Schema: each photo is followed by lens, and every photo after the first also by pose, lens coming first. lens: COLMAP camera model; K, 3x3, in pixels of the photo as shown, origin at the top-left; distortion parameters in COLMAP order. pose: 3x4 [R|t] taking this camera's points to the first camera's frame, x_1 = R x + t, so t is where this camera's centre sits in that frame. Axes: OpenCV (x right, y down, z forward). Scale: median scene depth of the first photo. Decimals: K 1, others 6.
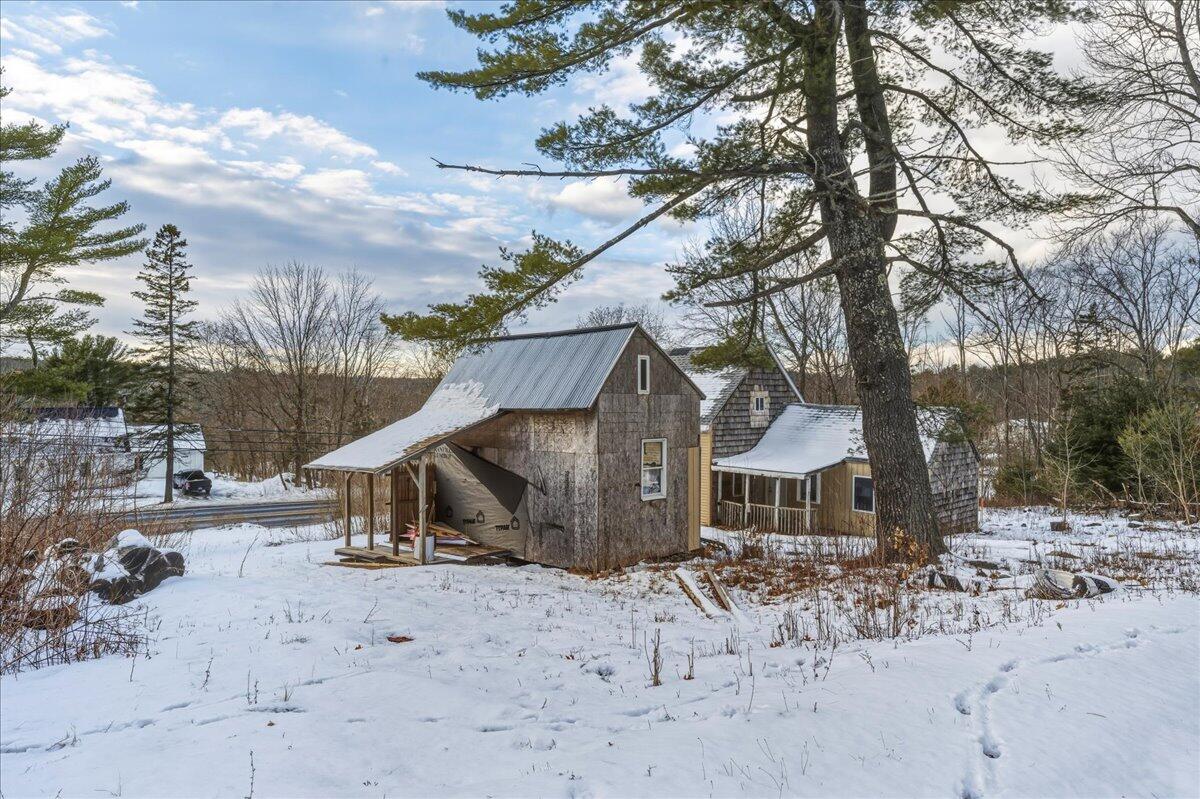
lens RADIAL K [[828.6, 0, 600.0], [0, 828.6, 399.5], [0, 0, 1]] dist [-0.000672, 0.000116]
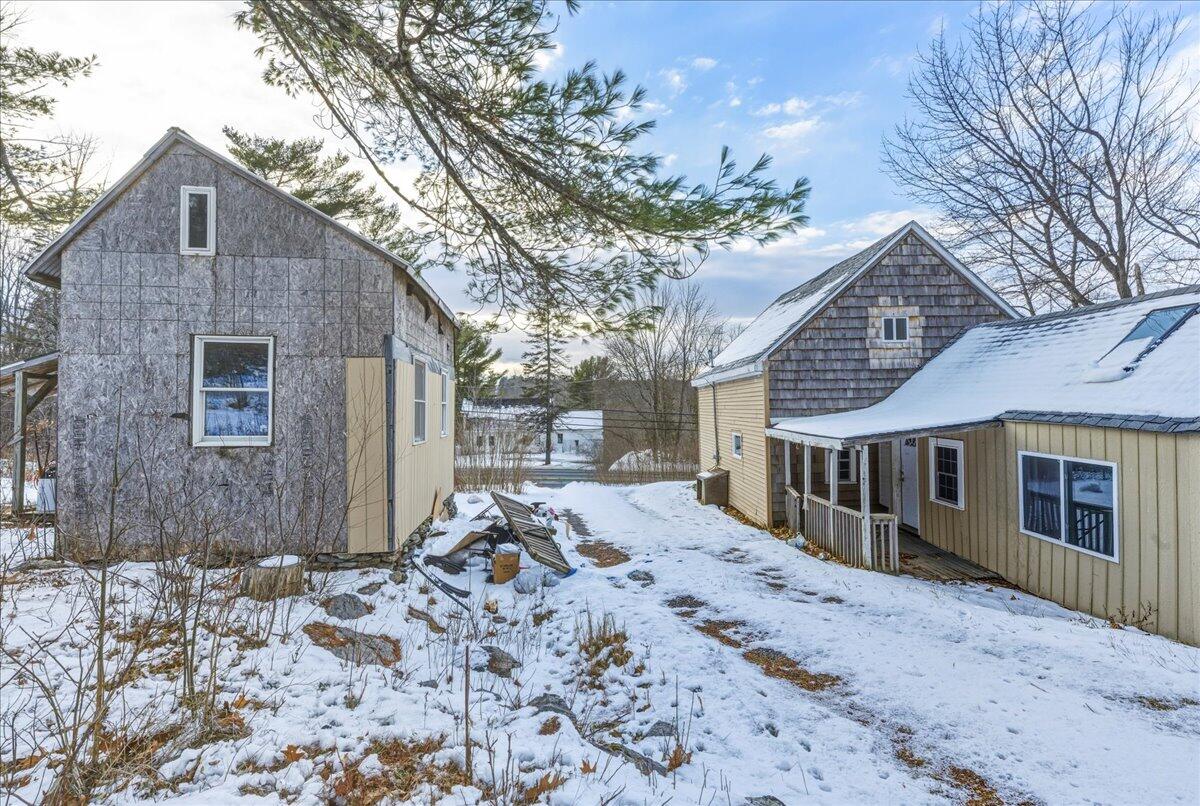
lens RADIAL K [[582.0, 0, 600.0], [0, 582.0, 403.0], [0, 0, 1]] dist [0.002676, 0.001797]
pose [[0.724945, -0.014643, -0.688651, 0.330737], [0.005290, 0.999863, -0.015692, 0.064329], [0.688787, 0.007733, 0.724923, 0.575575]]
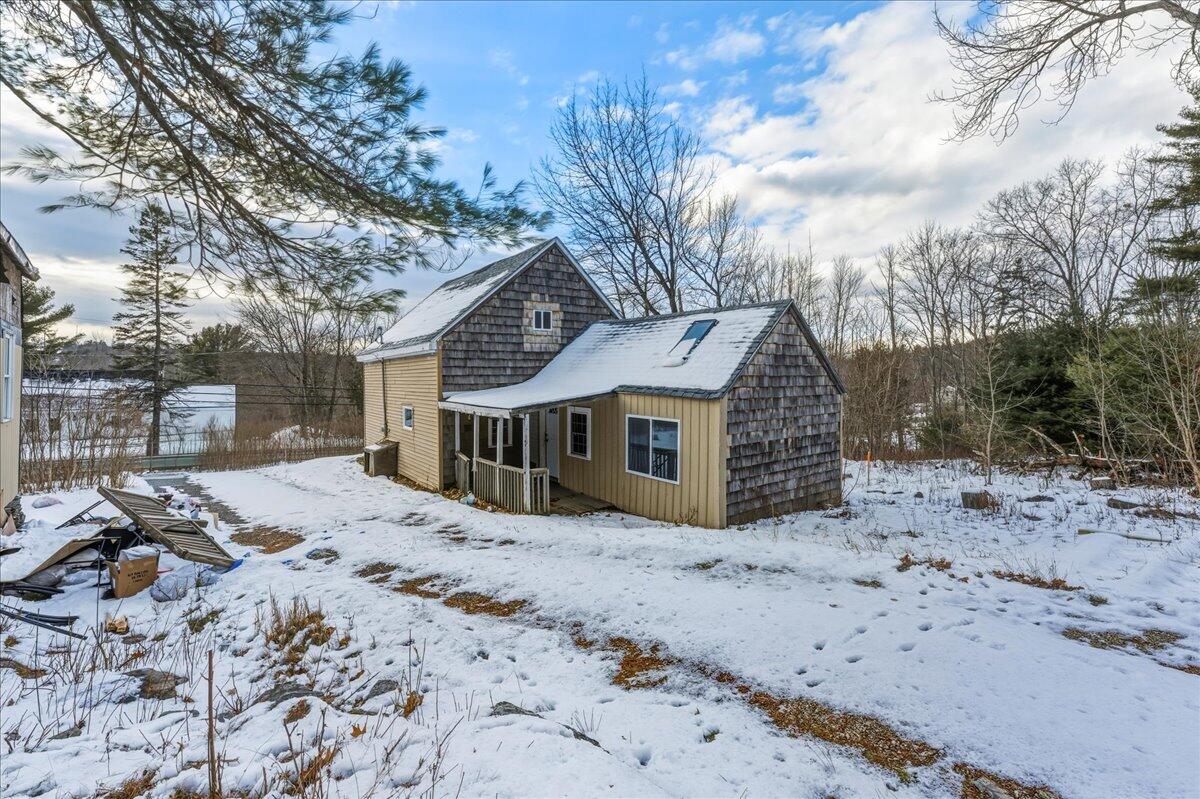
lens RADIAL K [[525.9, 0, 623.4], [0, 525.9, 384.5], [0, 0, 1]] dist [-0.031291, 0.019091]
pose [[0.994482, -0.006079, -0.104735, 0.318561], [0.006162, 0.999981, 0.000467, 0.063747], [0.104730, -0.001109, 0.994500, 0.561889]]
